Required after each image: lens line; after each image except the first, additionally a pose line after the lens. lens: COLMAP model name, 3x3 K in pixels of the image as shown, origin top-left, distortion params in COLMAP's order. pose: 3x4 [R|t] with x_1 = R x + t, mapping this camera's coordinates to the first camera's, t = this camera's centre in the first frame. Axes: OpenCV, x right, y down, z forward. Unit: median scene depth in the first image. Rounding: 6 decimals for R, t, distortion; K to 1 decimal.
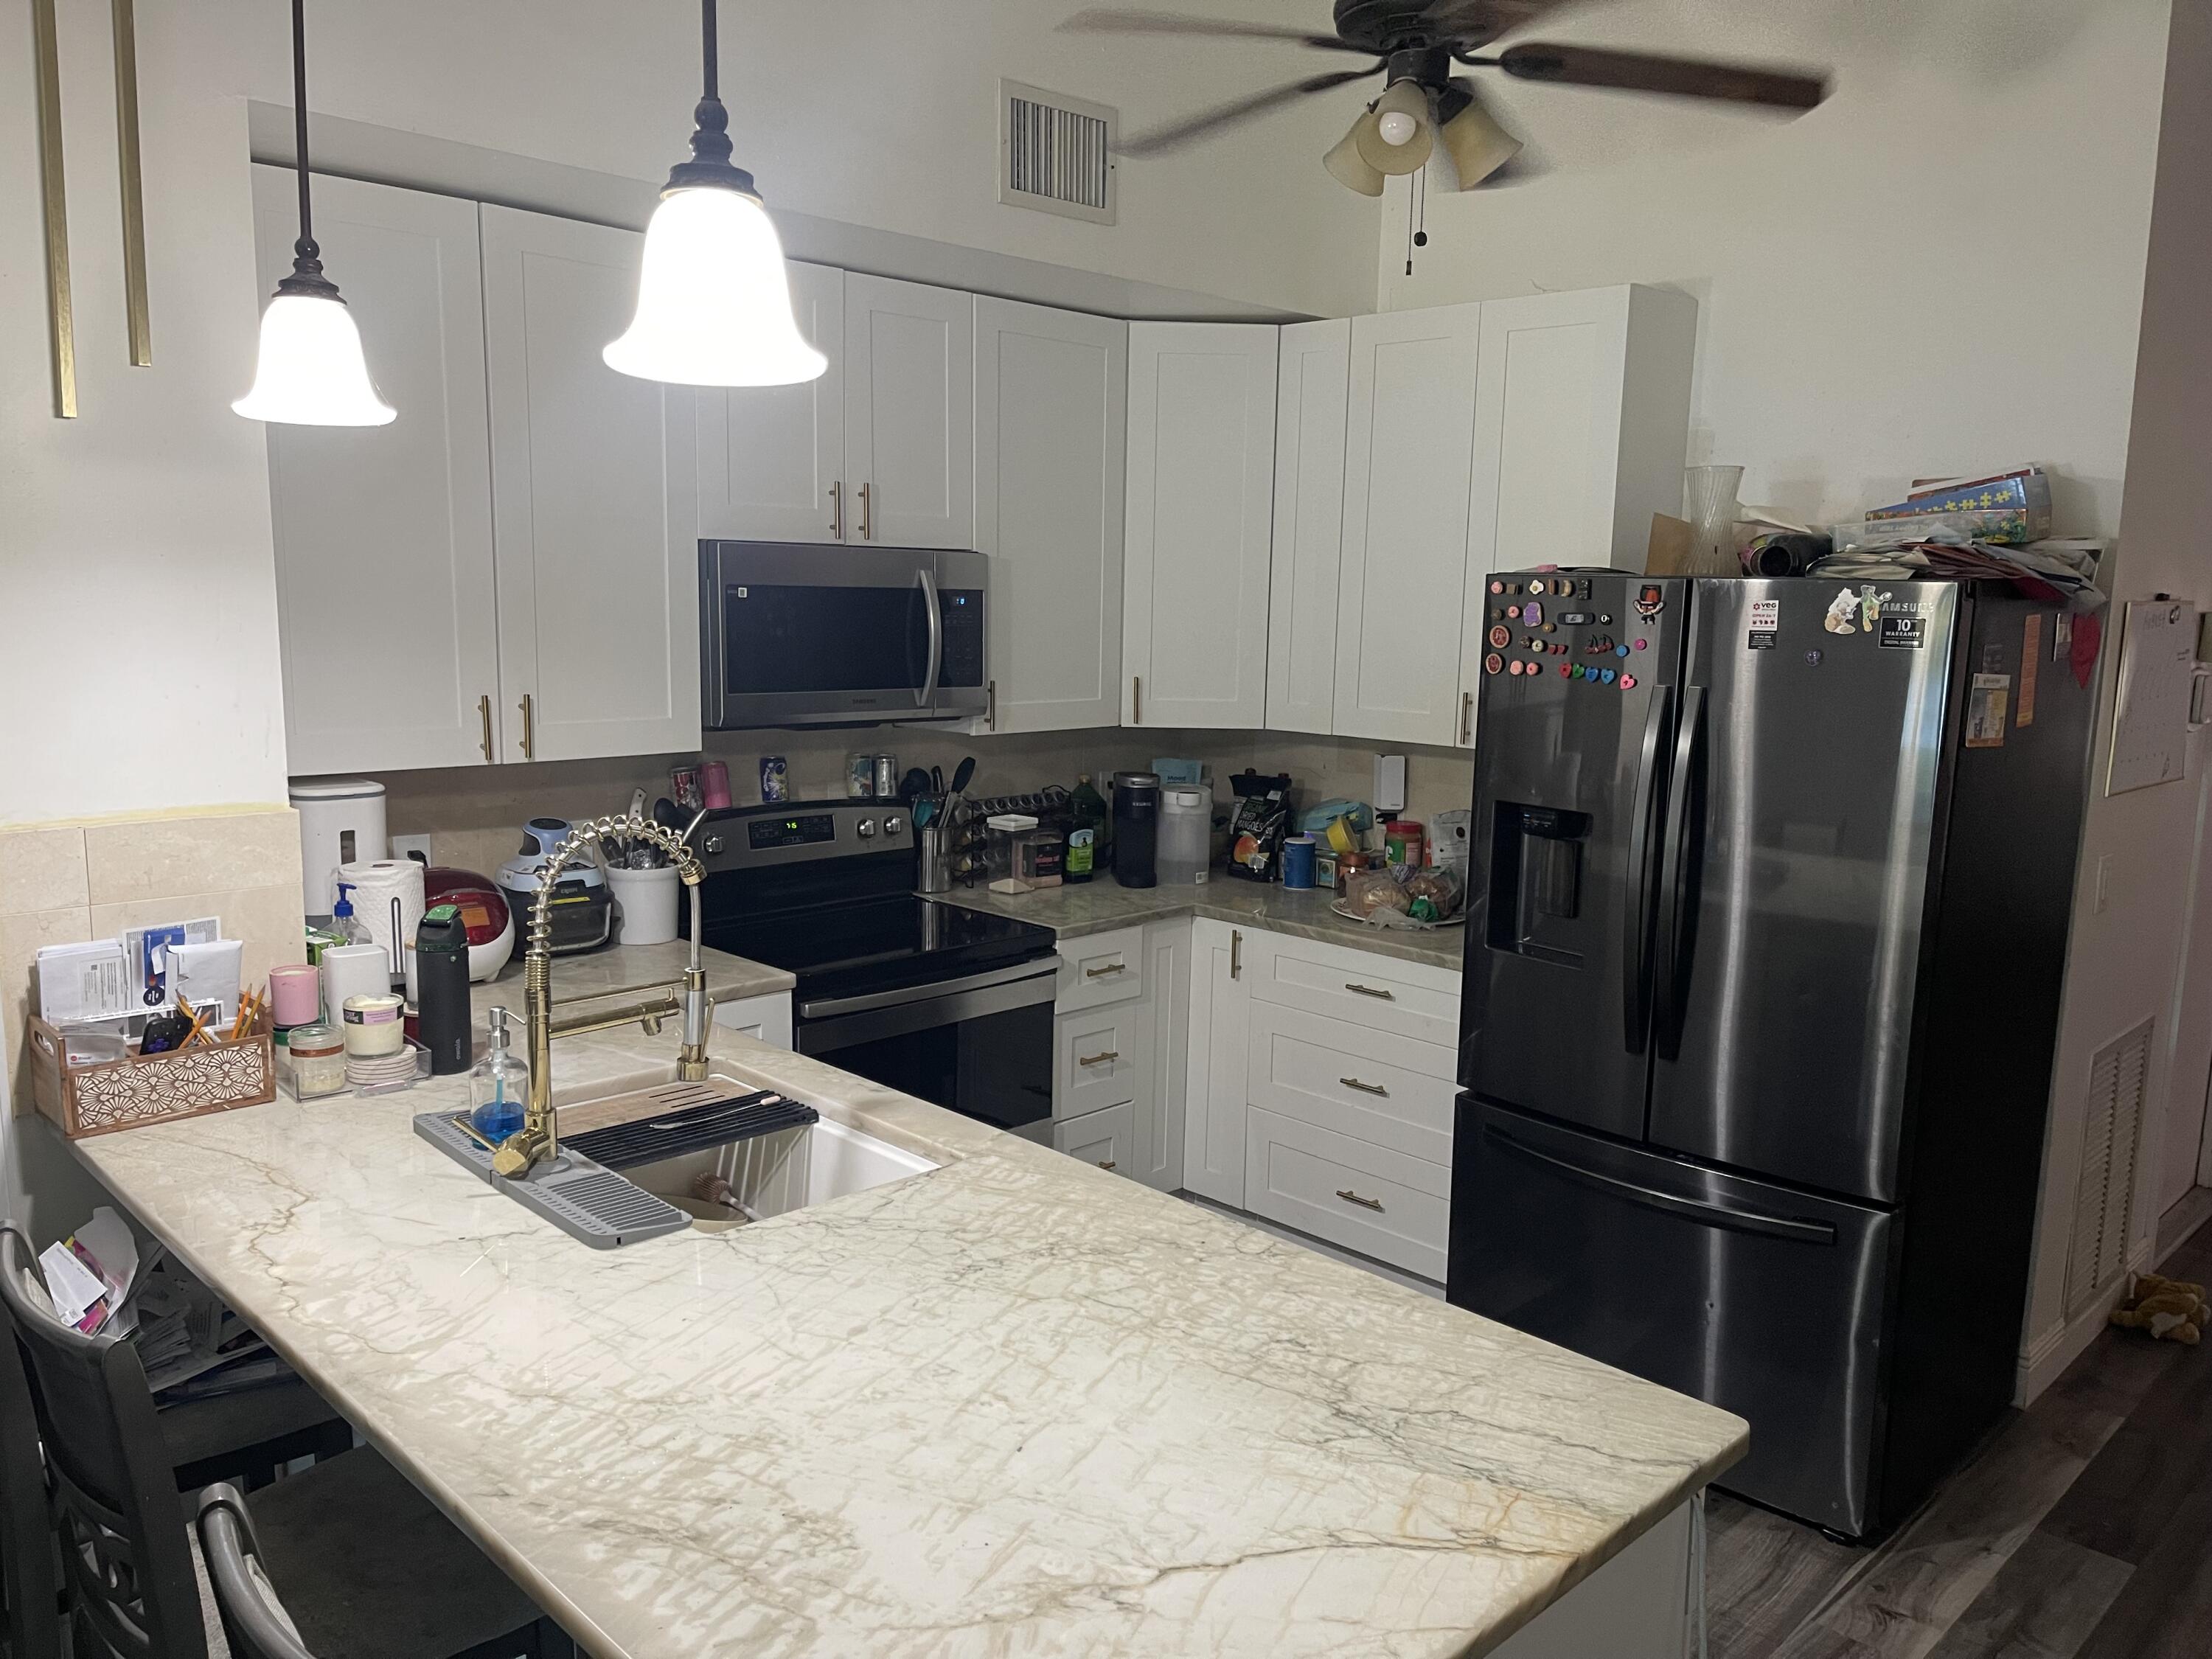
lens RADIAL K [[1663.2, 0, 1106.5], [0, 1663.2, 851.7], [0, 0, 1]] dist [0.073286, -0.122054]
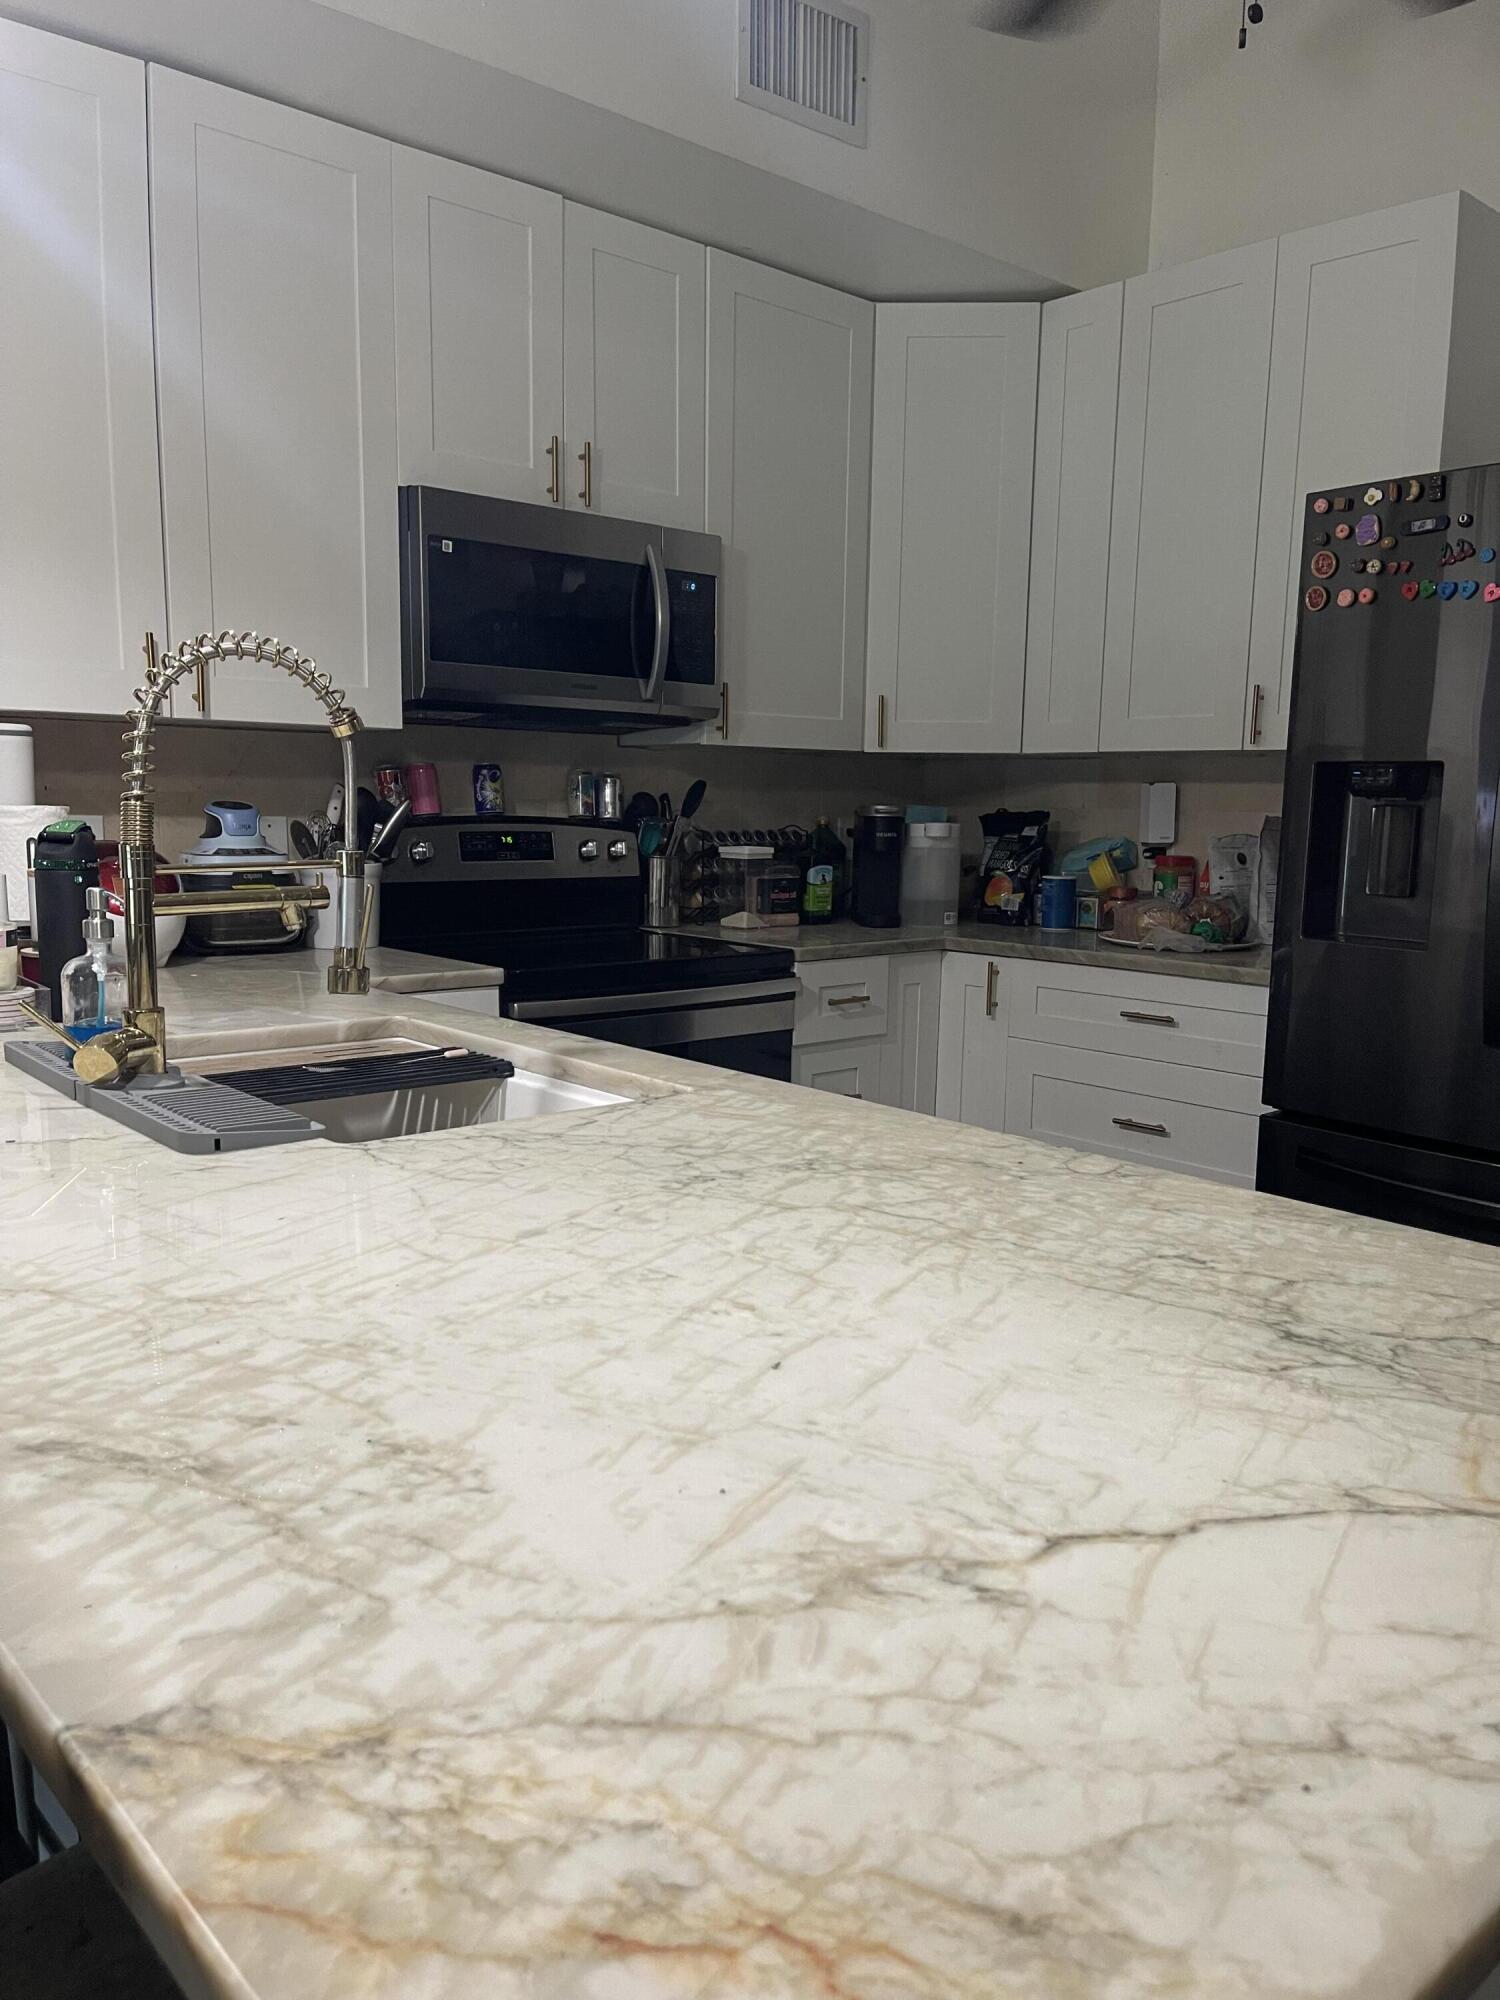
lens RADIAL K [[1503.8, 0, 743.9], [0, 1503.8, 1025.5], [0, 0, 1]] dist [0.073286, -0.122054]
pose [[0.998553, 0.003048, -0.053695, -0.029166], [-0.003626, 0.999936, -0.010675, 0.201714], [0.053660, 0.010855, 0.998500, 0.381822]]
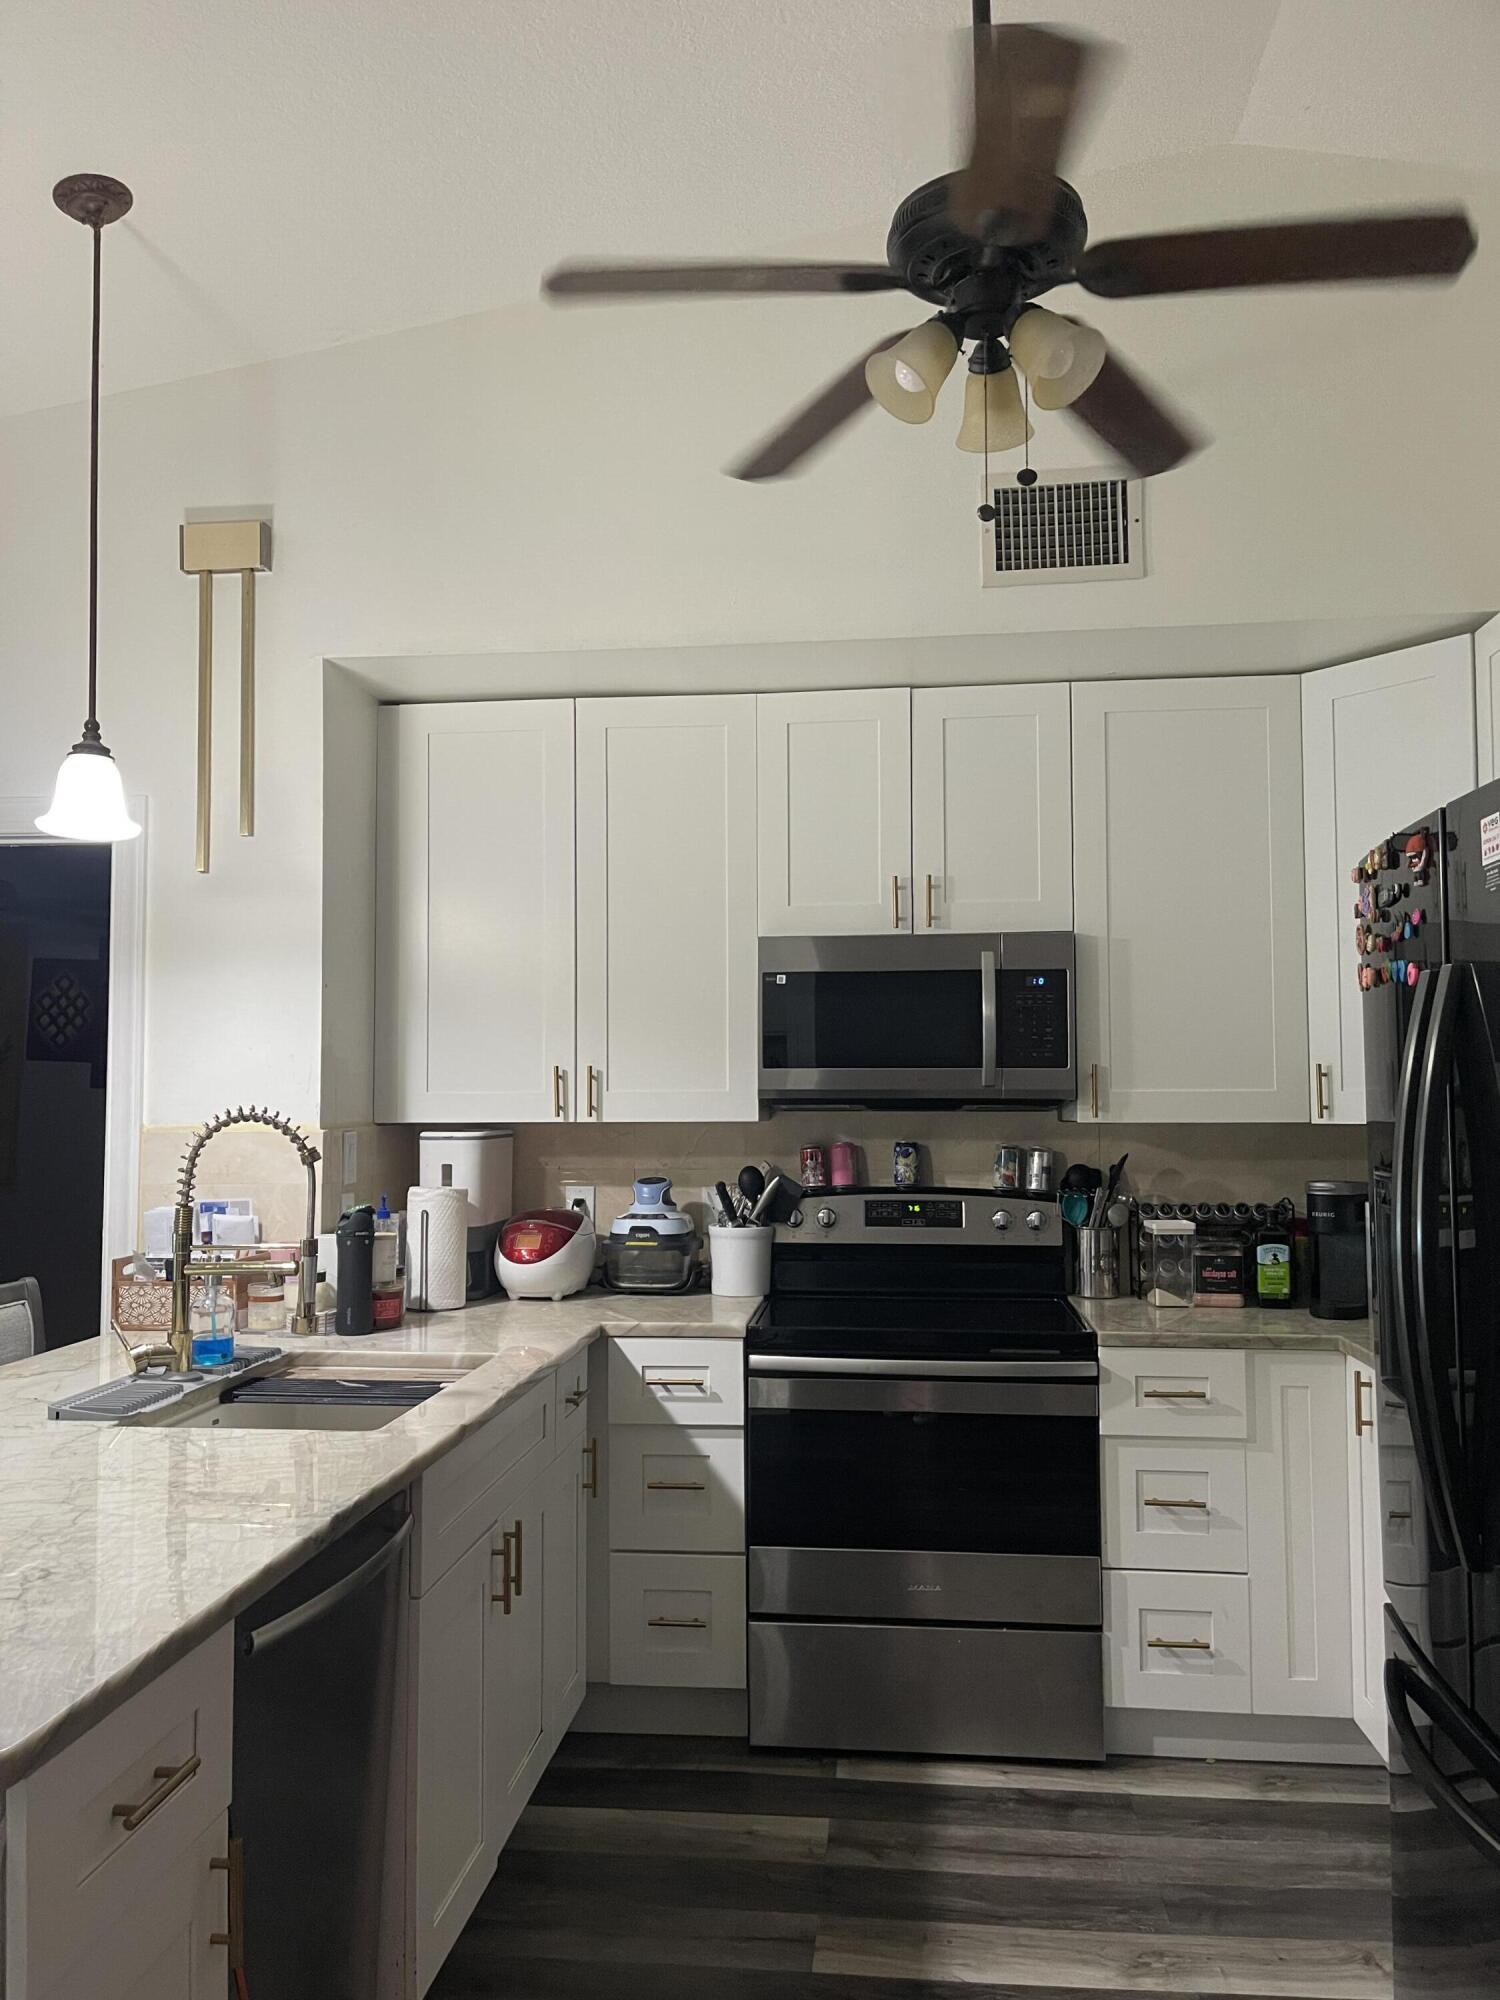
lens RADIAL K [[1503.8, 0, 743.9], [0, 1503.8, 1025.5], [0, 0, 1]] dist [0.073286, -0.122054]
pose [[0.624045, -0.060489, -0.779043, 1.027247], [-0.109568, 0.980375, -0.163890, 0.080702], [0.773668, 0.187633, 0.605170, 0.700387]]
